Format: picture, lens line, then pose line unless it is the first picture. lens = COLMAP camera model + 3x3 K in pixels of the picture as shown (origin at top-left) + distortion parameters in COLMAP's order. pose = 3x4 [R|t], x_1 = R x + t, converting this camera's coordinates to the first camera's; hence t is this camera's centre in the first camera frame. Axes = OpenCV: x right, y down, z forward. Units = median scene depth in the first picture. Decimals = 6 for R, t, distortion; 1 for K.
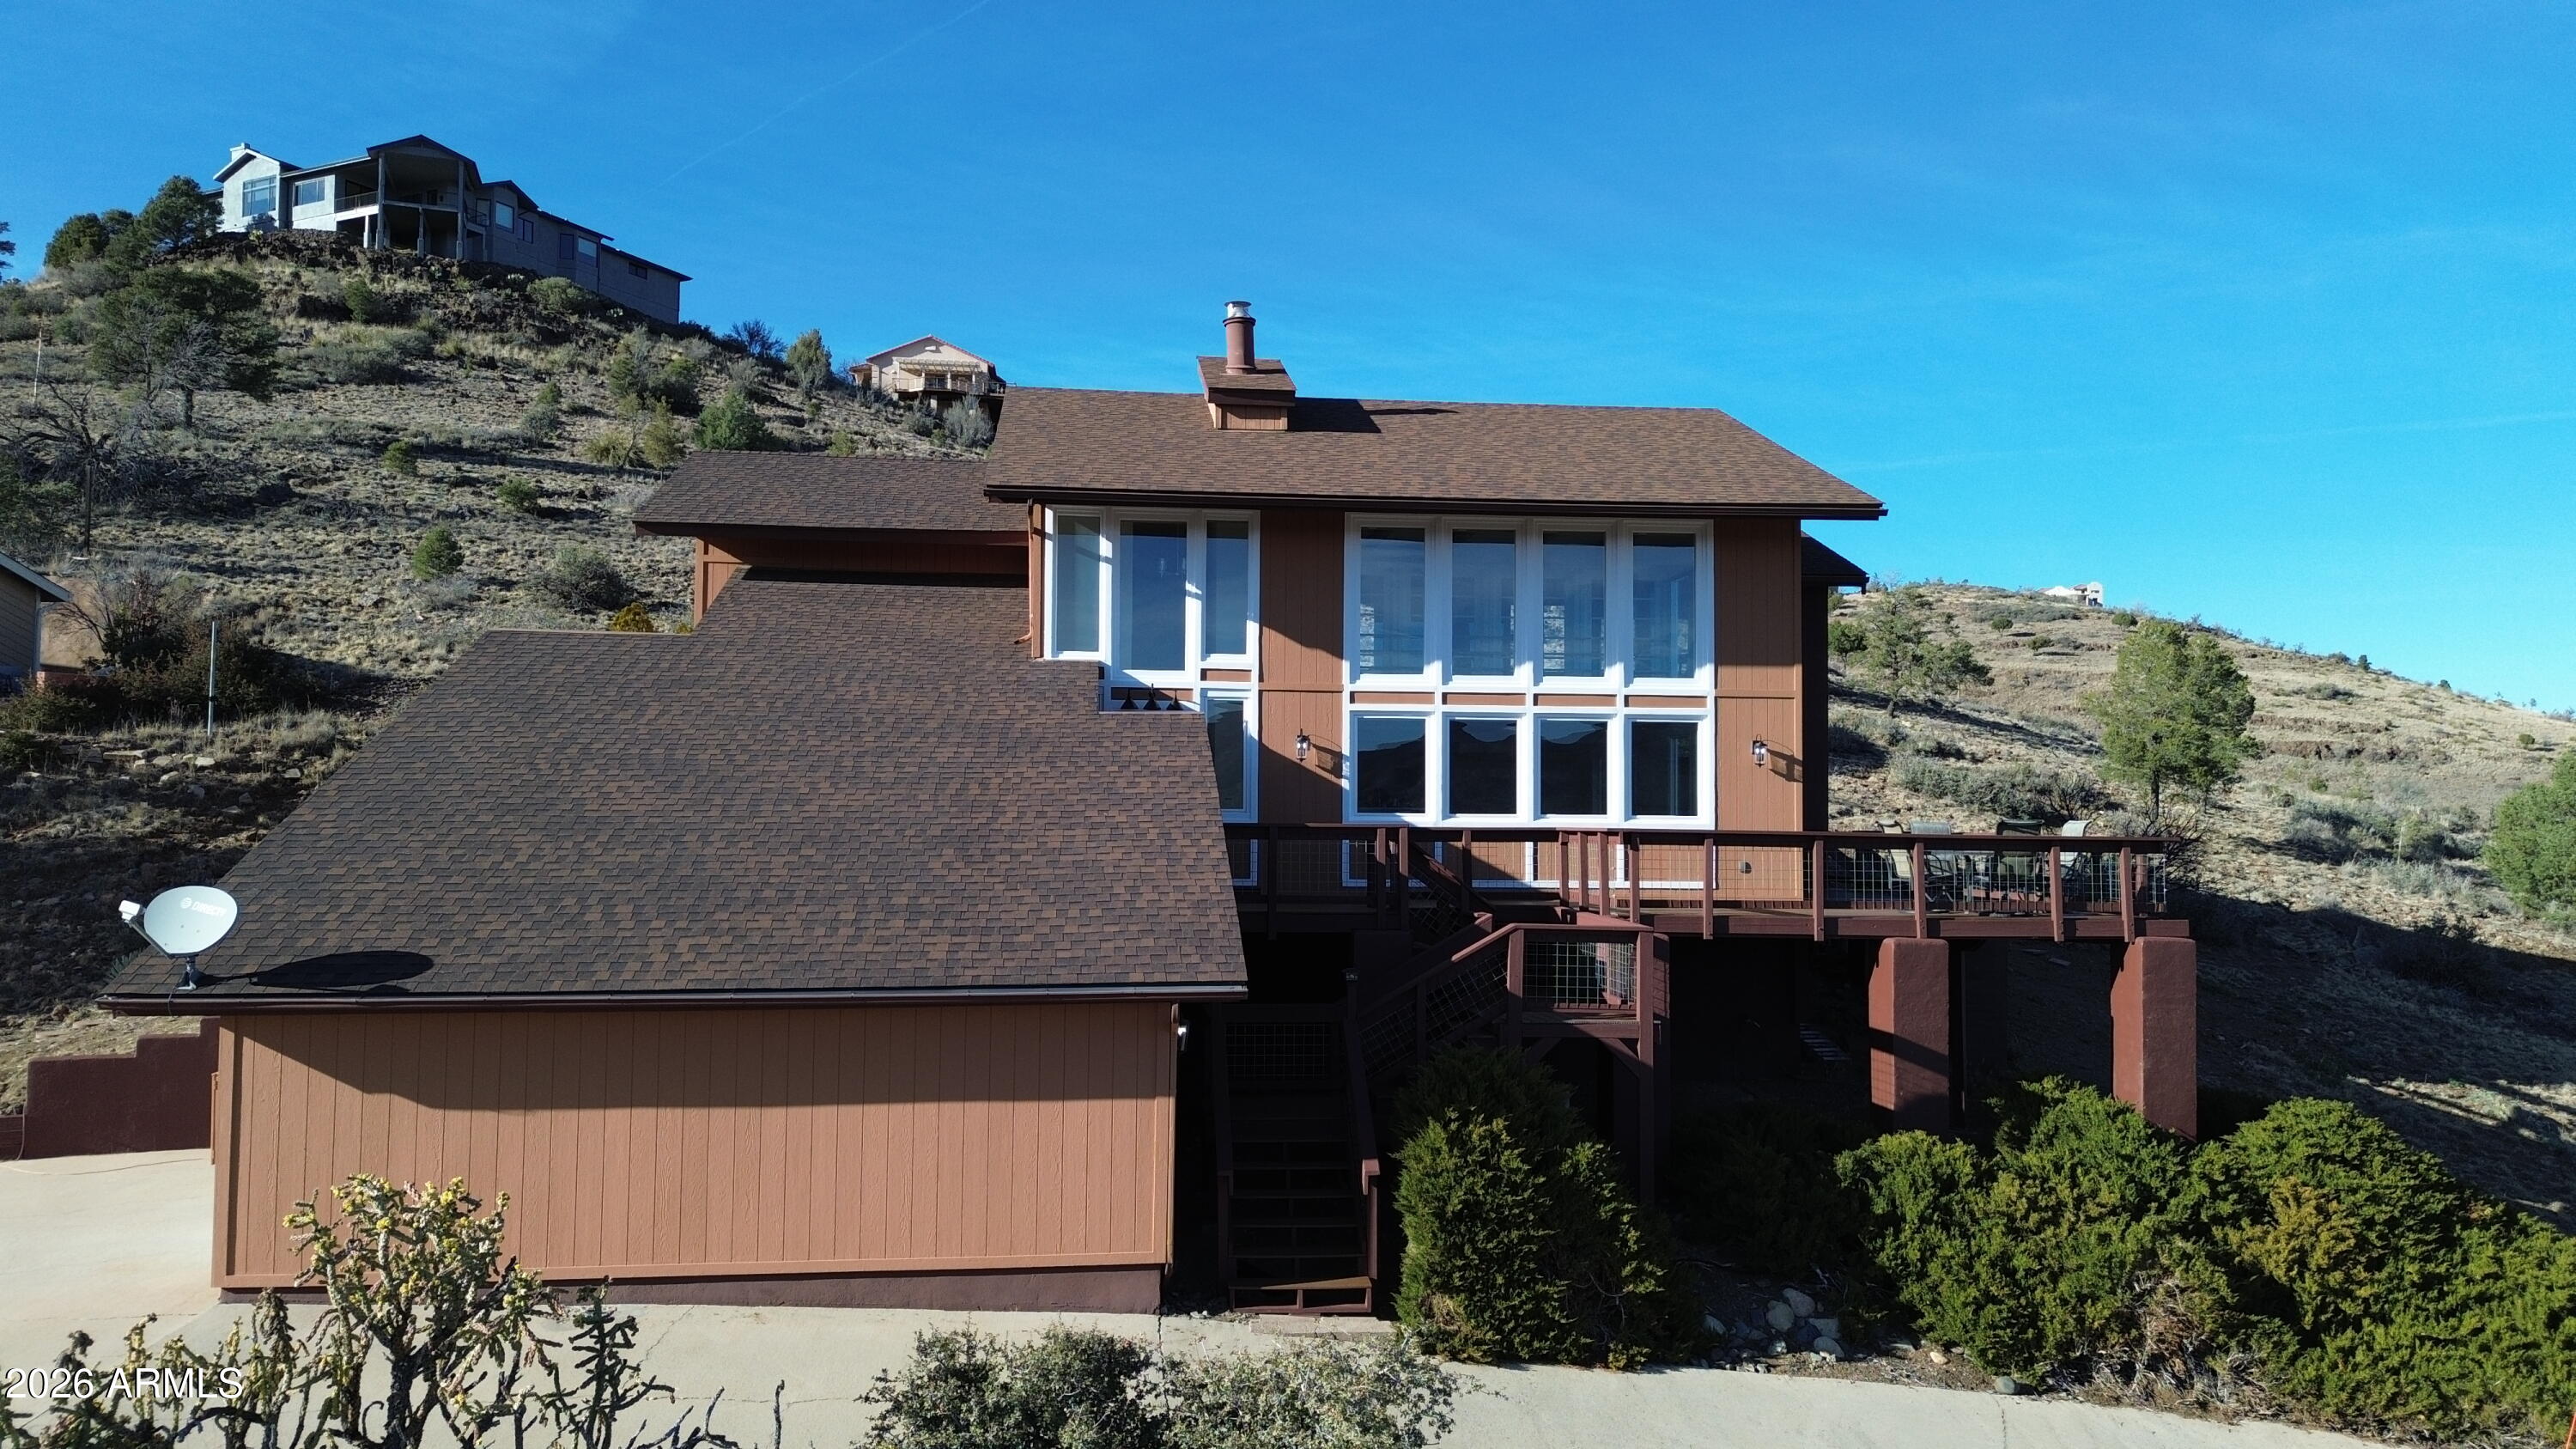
lens RADIAL K [[1820.4, 0, 1290.9], [0, 1820.4, 712.5], [0, 0, 1]] dist [0.066779, -0.052540]
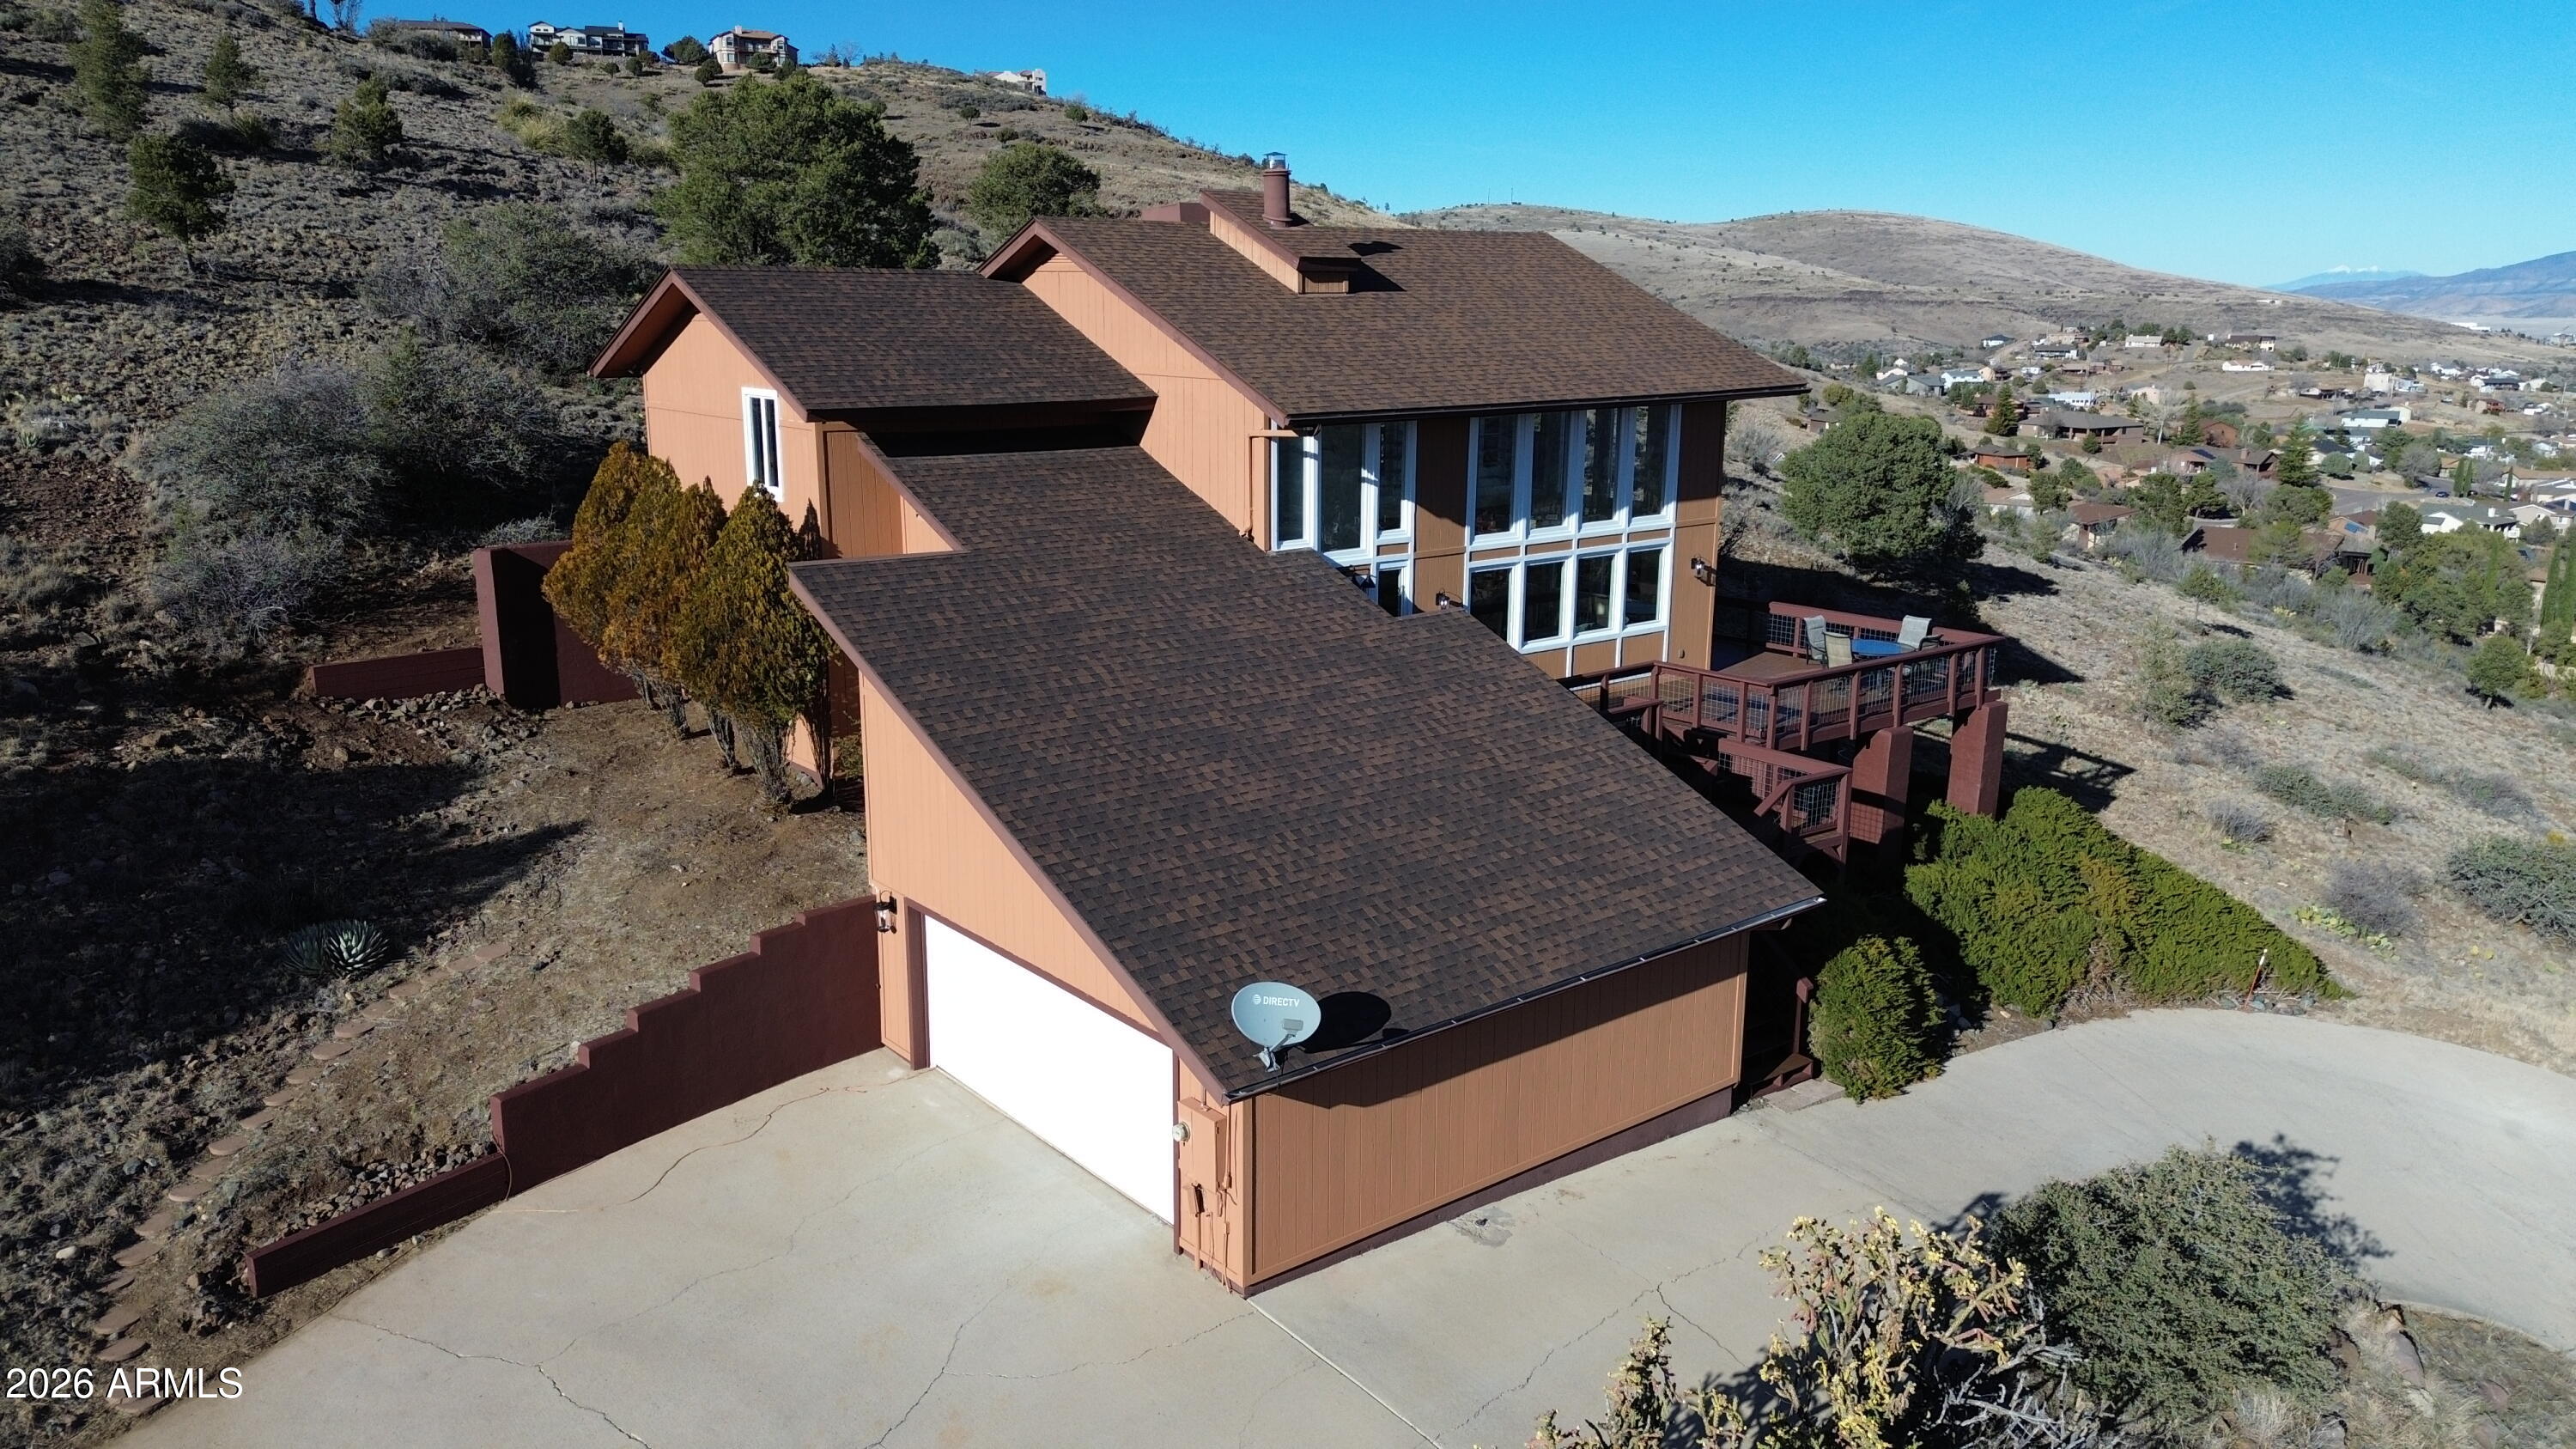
lens RADIAL K [[1820.4, 0, 1280.4], [0, 1820.4, 729.9], [0, 0, 1]] dist [0.066779, -0.052540]
pose [[0.846580, -0.128444, 0.516531, -0.703345], [-0.026344, 0.959145, 0.281685, -0.232877], [-0.531609, -0.252077, 0.808609, 0.073894]]
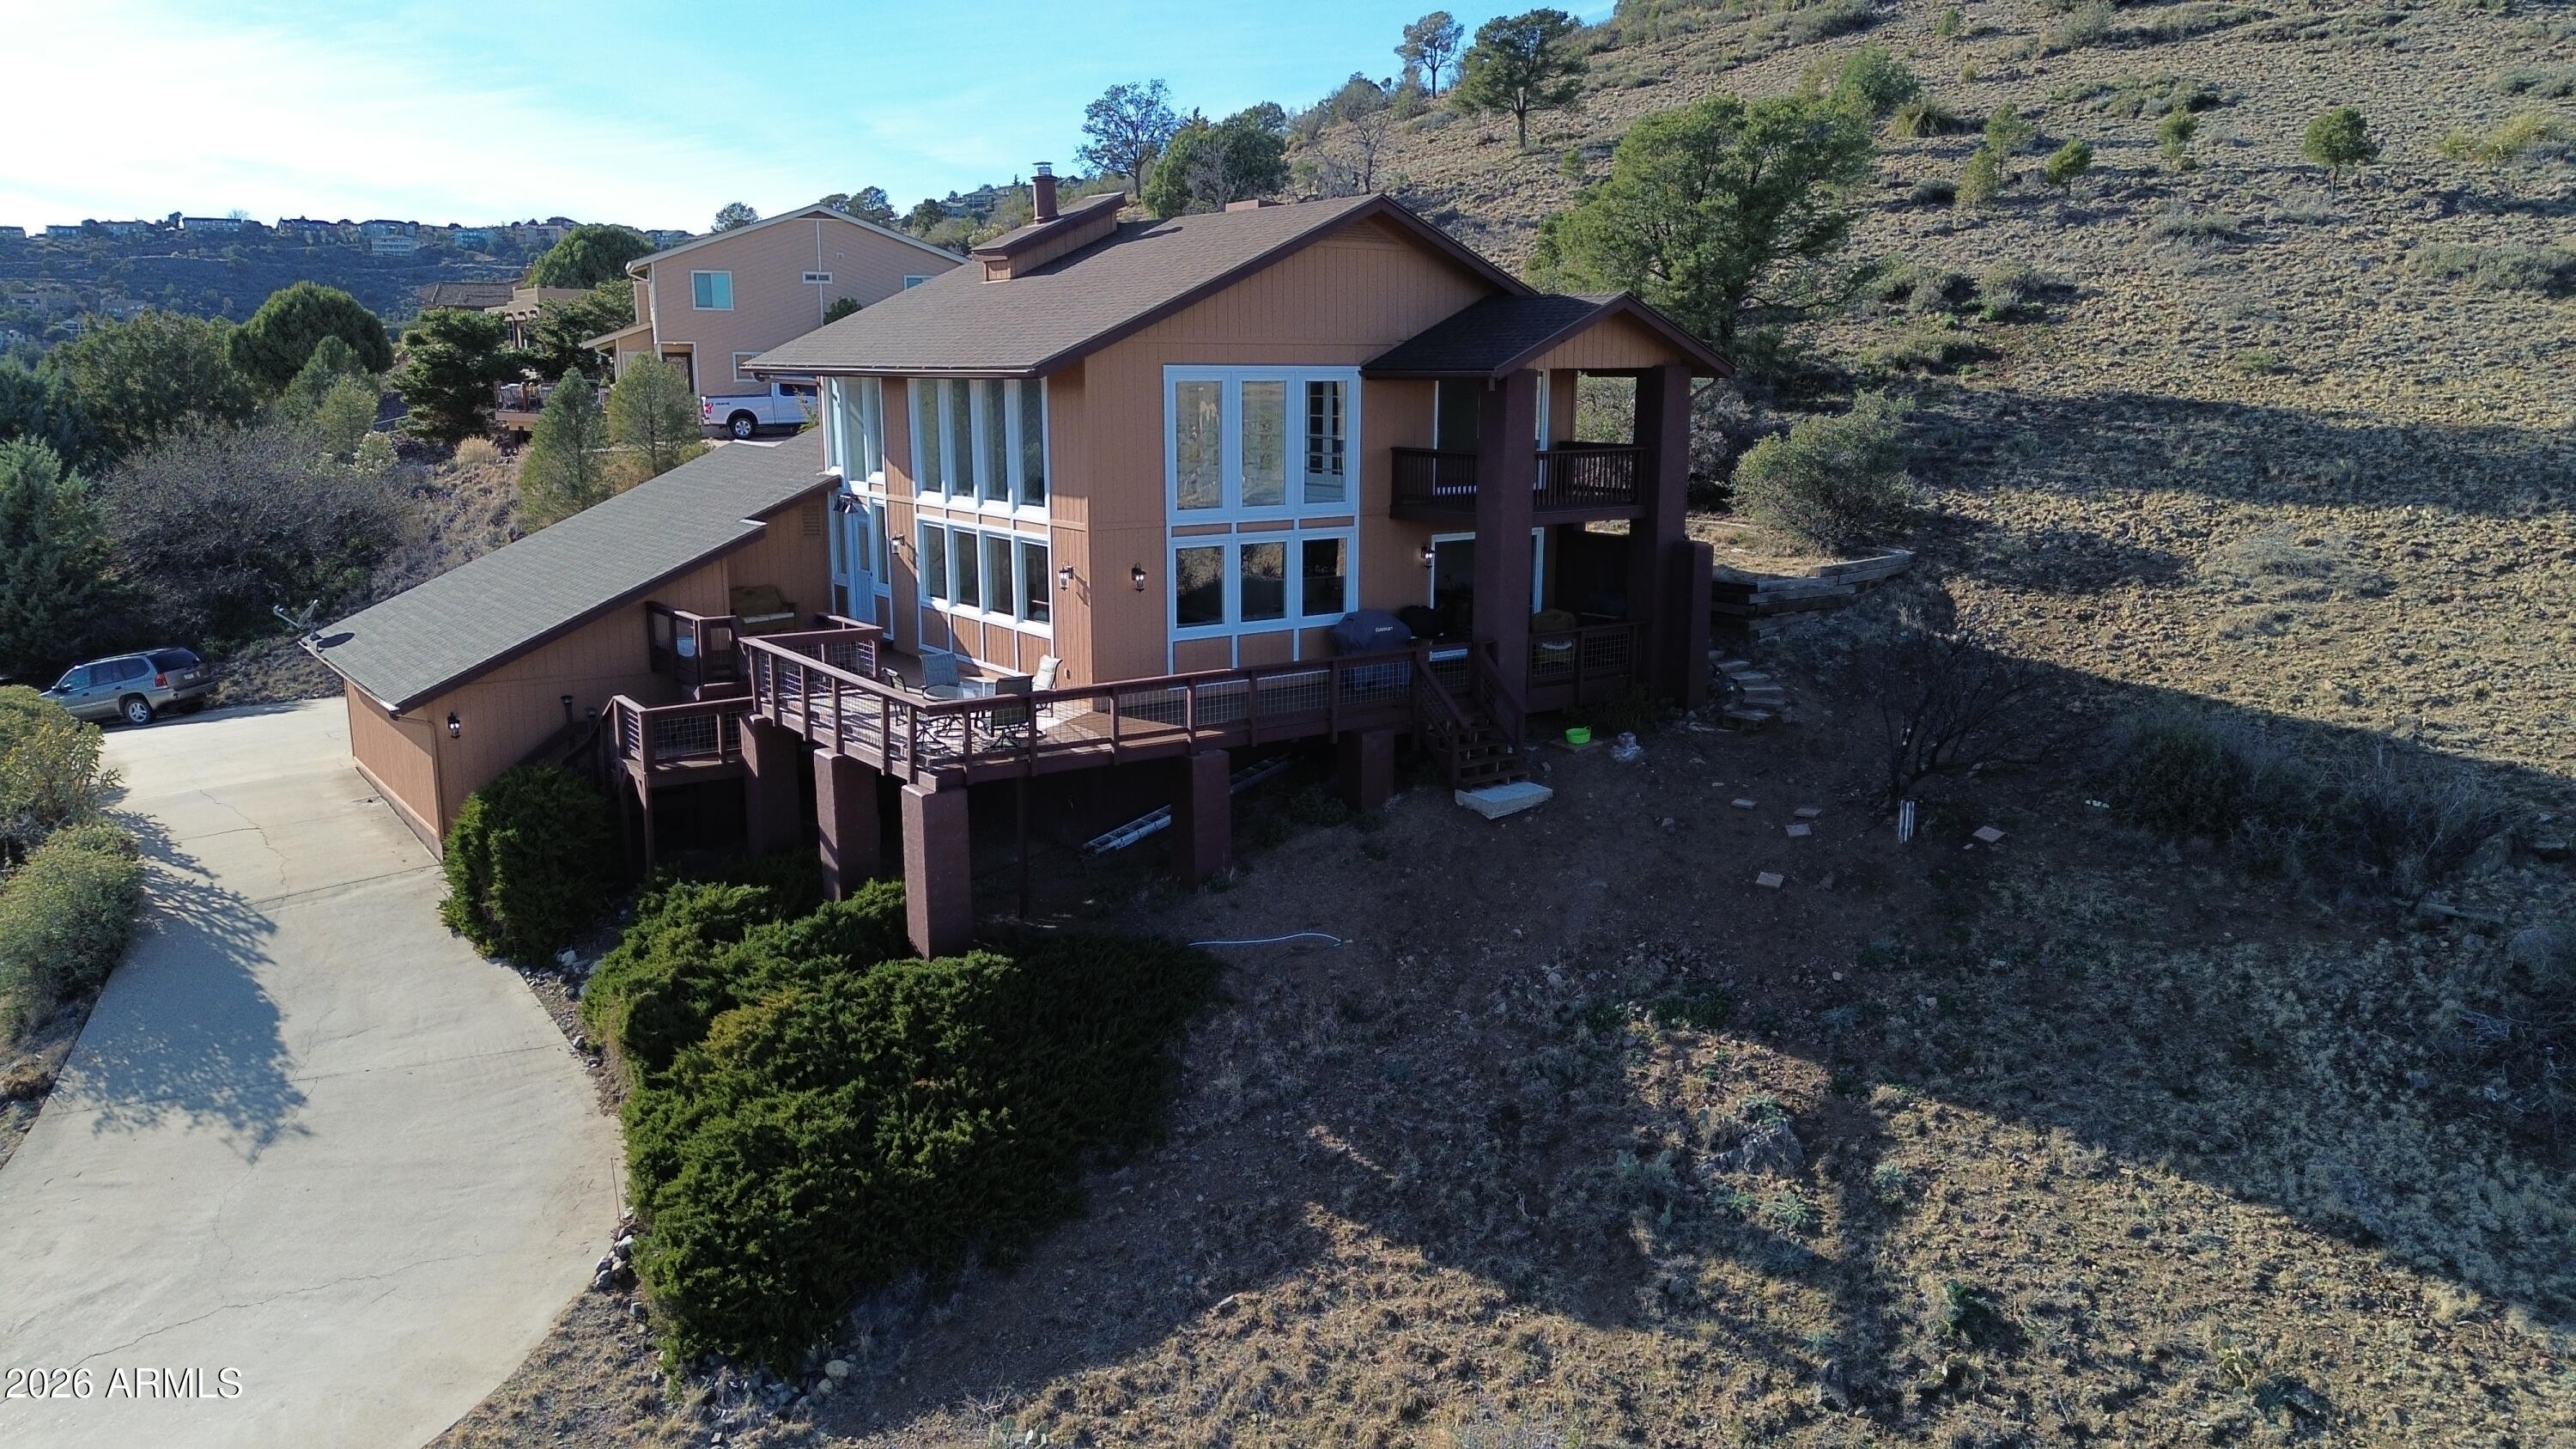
lens RADIAL K [[1820.4, 0, 1279.7], [0, 1820.4, 722.4], [0, 0, 1]] dist [0.066779, -0.052540]
pose [[0.484177, 0.162778, -0.859695, 1.344136], [0.043853, 0.976793, 0.209647, -0.125654], [0.873870, -0.139207, 0.465803, 0.587788]]
